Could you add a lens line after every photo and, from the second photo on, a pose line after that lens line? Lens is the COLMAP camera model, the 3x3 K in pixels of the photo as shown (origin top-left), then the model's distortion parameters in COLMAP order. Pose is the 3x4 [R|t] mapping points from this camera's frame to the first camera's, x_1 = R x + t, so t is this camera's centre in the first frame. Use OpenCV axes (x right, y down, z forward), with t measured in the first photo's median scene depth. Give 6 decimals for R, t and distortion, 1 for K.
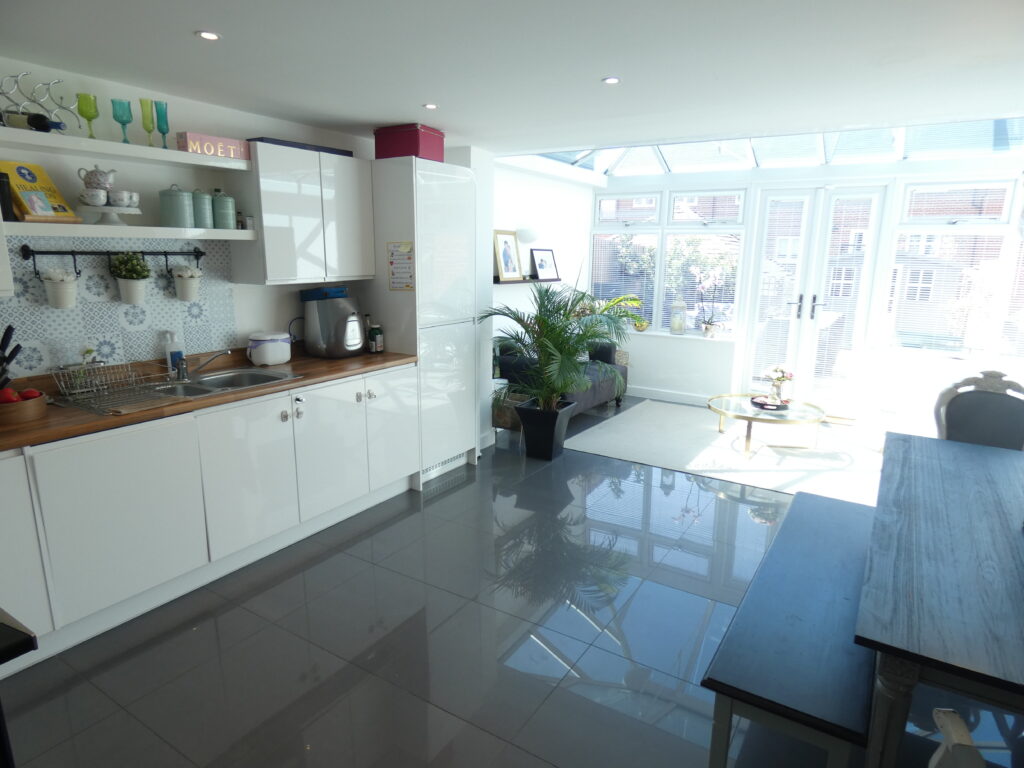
lens RADIAL K [[605.2, 0, 512.0], [0, 605.2, 384.0], [0, 0, 1]] dist [0.001189, 0.000708]
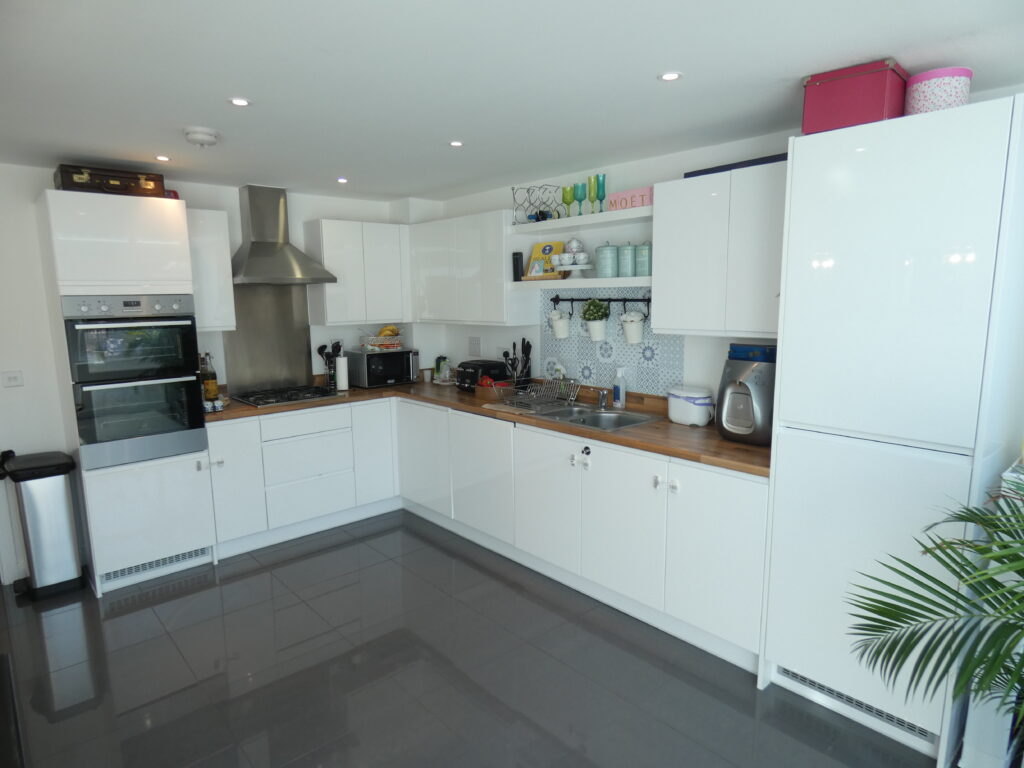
lens RADIAL K [[605.2, 0, 512.0], [0, 605.2, 384.0], [0, 0, 1]] dist [0.001189, 0.000708]
pose [[-0.268492, 0.130966, -0.954337, 0.607716], [-0.201746, 0.961098, 0.188653, -0.240962], [0.941919, 0.243185, -0.231625, 1.124823]]
